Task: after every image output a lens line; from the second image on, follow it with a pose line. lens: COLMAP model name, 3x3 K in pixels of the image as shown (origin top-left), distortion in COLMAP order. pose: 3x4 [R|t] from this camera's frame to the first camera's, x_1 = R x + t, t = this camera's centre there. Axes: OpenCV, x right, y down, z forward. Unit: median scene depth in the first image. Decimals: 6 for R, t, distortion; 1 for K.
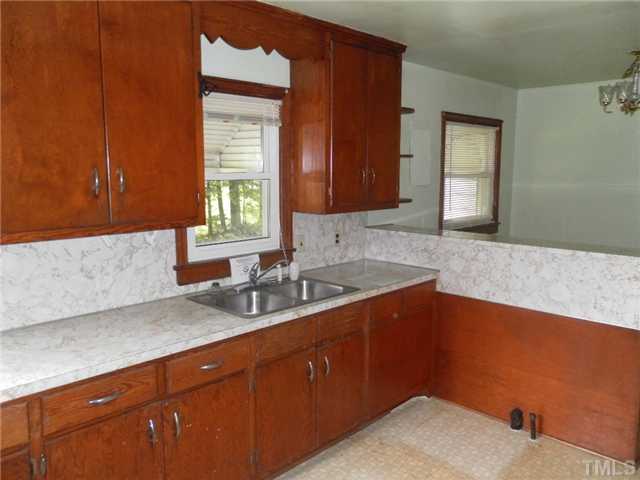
lens RADIAL K [[517.6, 0, 320.0], [0, 517.6, 240.0], [0, 0, 1]] dist [0.116095, 0.000213]
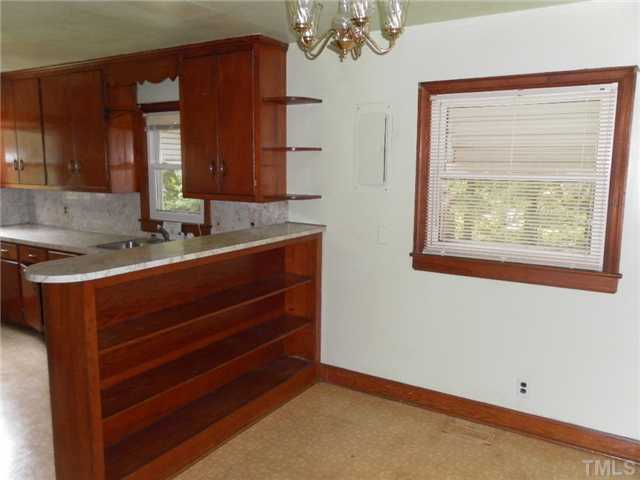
lens RADIAL K [[505.2, 0, 320.0], [0, 505.2, 240.0], [0, 0, 1]] dist [0.001192, -0.001217]
pose [[0.192451, 0.132831, -0.972275, 1.336547], [-0.154711, 0.982512, 0.103606, -0.131358], [0.969034, 0.130482, 0.209636, 1.133801]]
